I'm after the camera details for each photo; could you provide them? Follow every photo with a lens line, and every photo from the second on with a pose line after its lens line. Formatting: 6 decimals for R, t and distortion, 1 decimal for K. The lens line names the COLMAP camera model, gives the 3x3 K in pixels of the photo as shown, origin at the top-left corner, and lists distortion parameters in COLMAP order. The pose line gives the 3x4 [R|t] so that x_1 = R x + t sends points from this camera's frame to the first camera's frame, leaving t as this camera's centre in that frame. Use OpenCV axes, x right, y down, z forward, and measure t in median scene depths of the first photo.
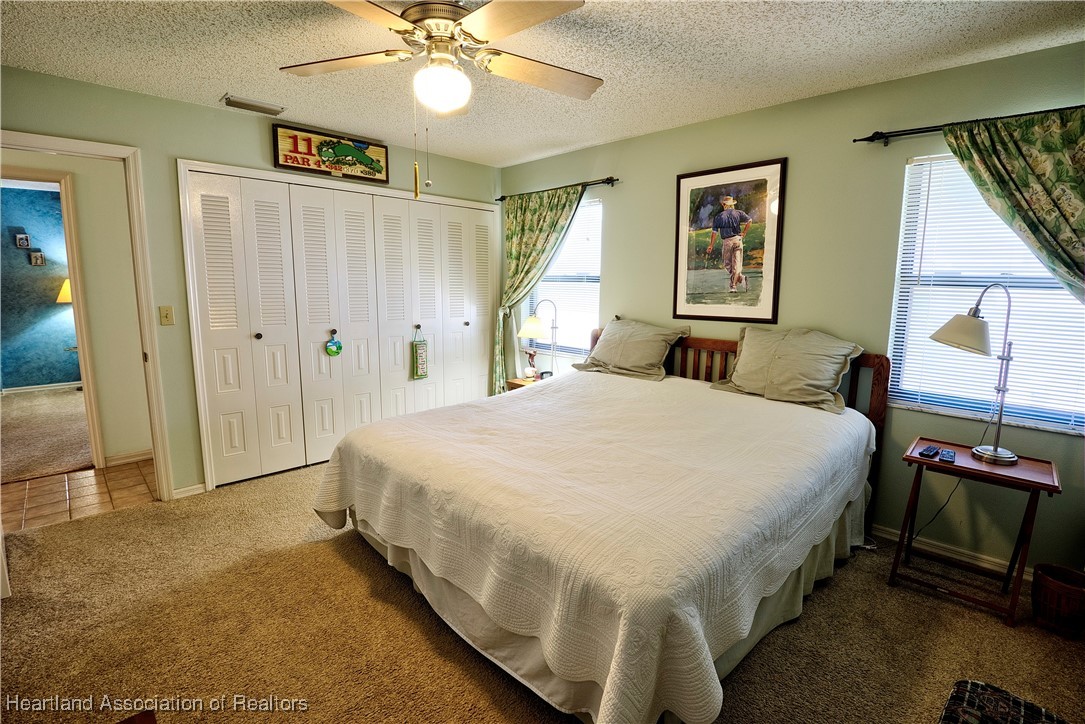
lens RADIAL K [[517.6, 0, 549.6], [0, 517.6, 360.5], [0, 0, 1]] dist [-0.005708, -0.018398]
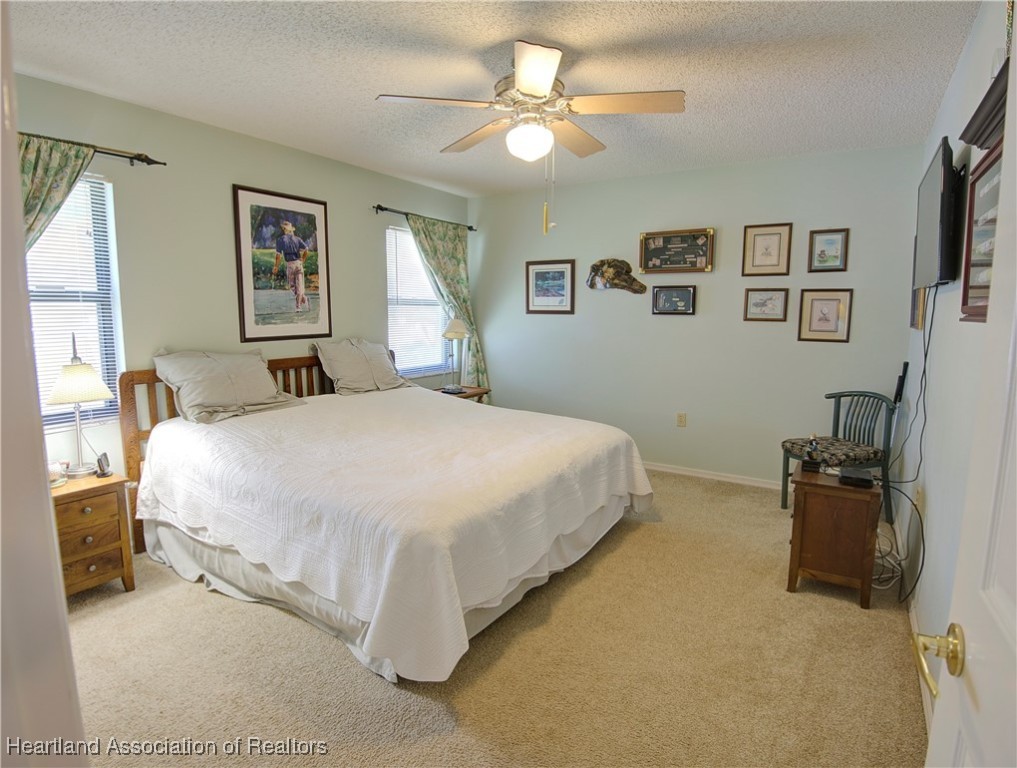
lens RADIAL K [[567.5, 0, 508.5], [0, 567.5, 384.0], [0, 0, 1]] dist [0.002016, 0.000075]
pose [[-0.221479, -0.141892, 0.964787, -0.915909], [0.134053, 0.975535, 0.174246, -0.133283], [-0.965907, 0.167925, -0.197039, 0.836872]]
